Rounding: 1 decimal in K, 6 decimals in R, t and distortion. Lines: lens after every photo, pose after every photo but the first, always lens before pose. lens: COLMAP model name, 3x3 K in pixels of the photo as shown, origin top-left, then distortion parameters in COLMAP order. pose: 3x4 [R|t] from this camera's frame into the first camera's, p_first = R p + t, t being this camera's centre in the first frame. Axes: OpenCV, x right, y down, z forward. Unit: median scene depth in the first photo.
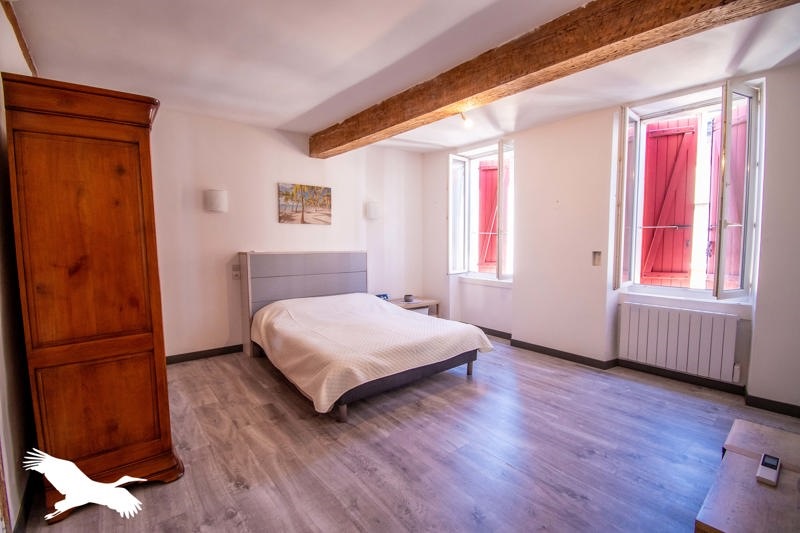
lens RADIAL K [[359.1, 0, 401.9], [0, 359.1, 266.4], [0, 0, 1]] dist [0.001689, -0.015805]
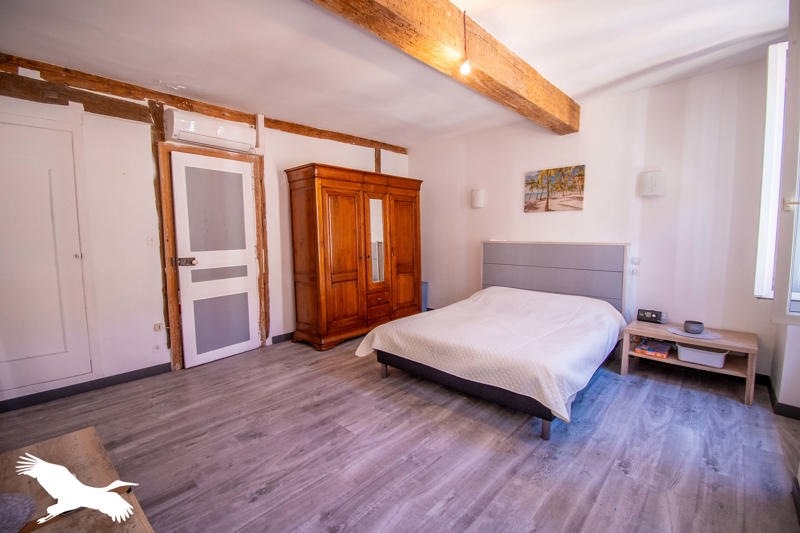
lens RADIAL K [[359.1, 0, 401.1], [0, 359.1, 266.6], [0, 0, 1]] dist [0.001689, -0.015805]
pose [[0.126998, 0.091812, -0.987645, 0.631222], [-0.064591, 0.994359, 0.084131, -0.032963], [0.989798, 0.053108, 0.132212, 0.537153]]
